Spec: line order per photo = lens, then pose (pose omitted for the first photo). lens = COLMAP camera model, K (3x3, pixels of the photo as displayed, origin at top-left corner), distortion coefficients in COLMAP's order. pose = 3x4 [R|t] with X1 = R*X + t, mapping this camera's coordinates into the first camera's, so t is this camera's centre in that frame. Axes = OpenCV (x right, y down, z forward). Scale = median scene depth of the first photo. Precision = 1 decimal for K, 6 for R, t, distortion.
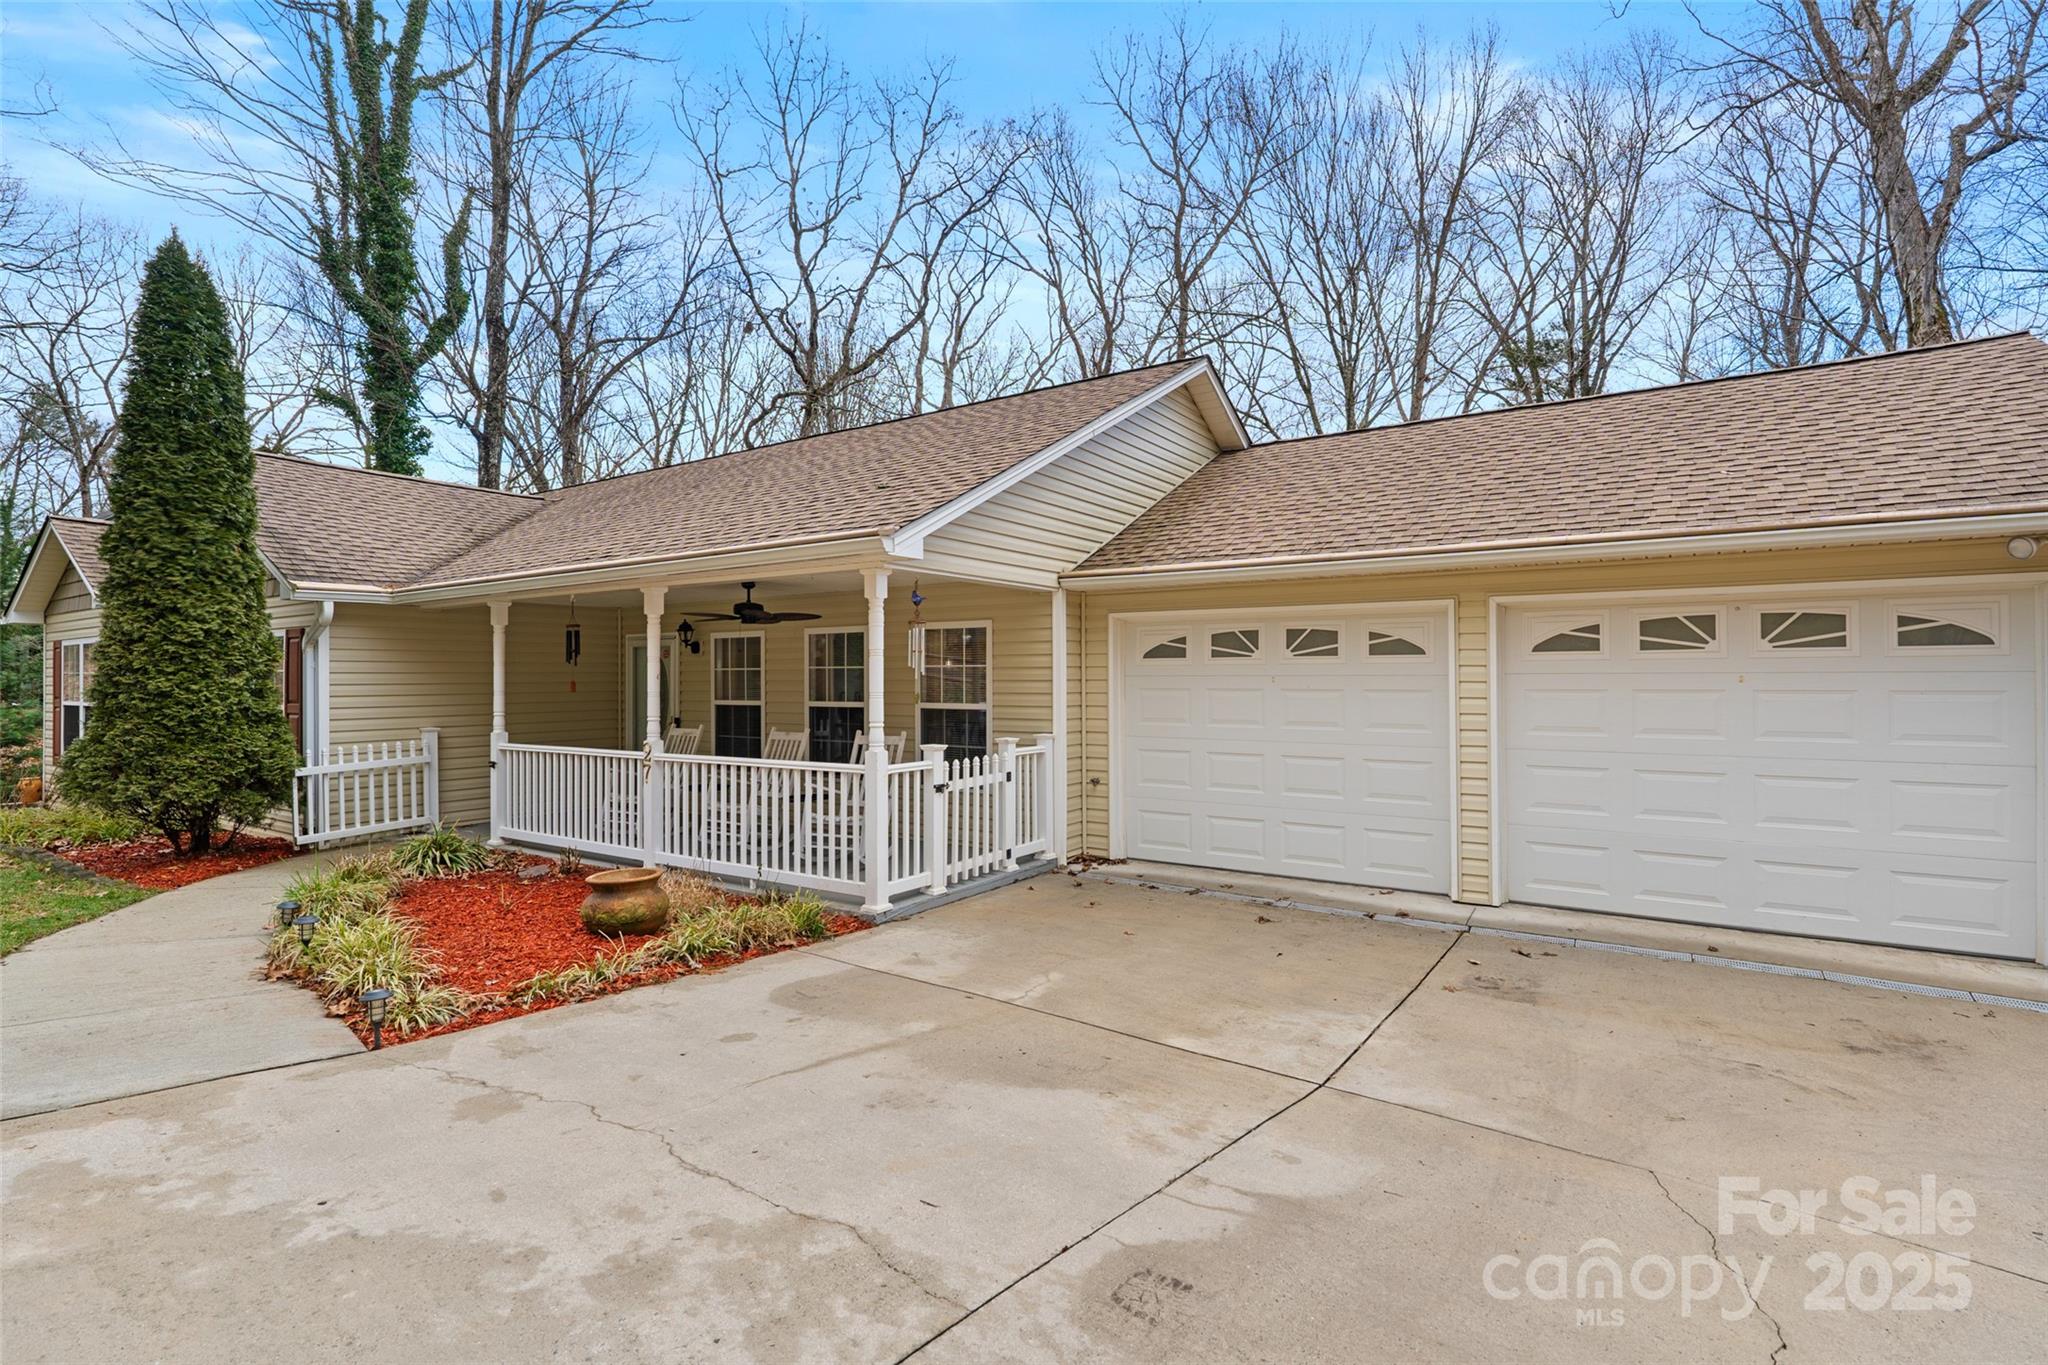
lens RADIAL K [[921.7, 0, 1020.1], [0, 921.7, 674.0], [0, 0, 1]] dist [-0.006765, 0.002392]
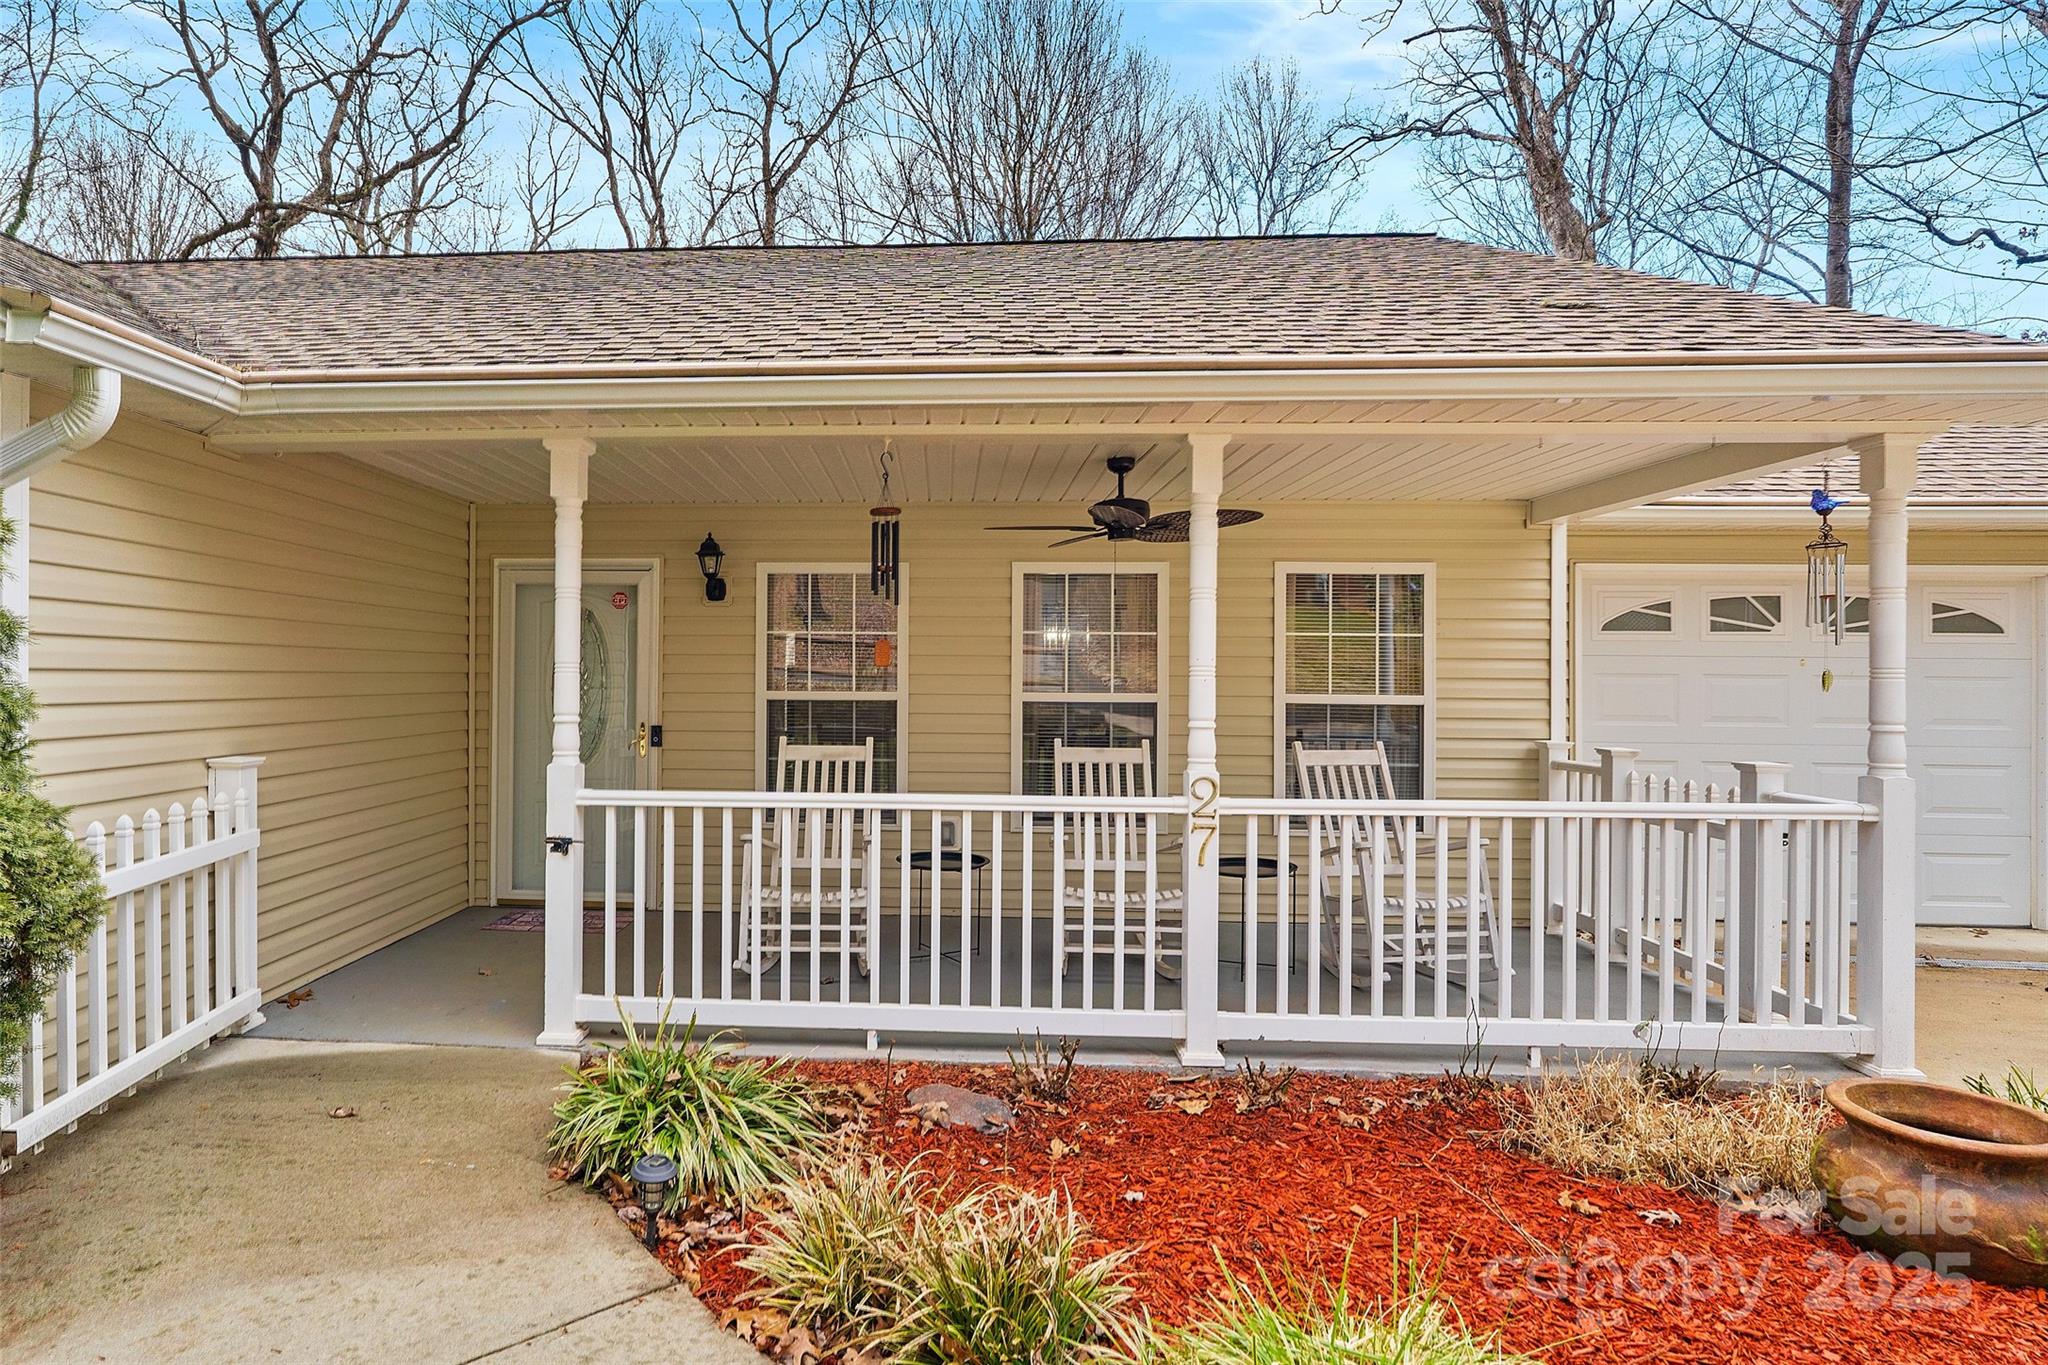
lens RADIAL K [[1025.2, 0, 1023.6], [0, 1025.2, 673.7], [0, 0, 1]] dist [-0.001238, -0.000004]
pose [[0.871958, 0.005880, 0.489546, -0.622781], [-0.015570, 0.999755, 0.015725, 0.010806], [-0.489333, -0.021334, 0.871836, 0.521631]]
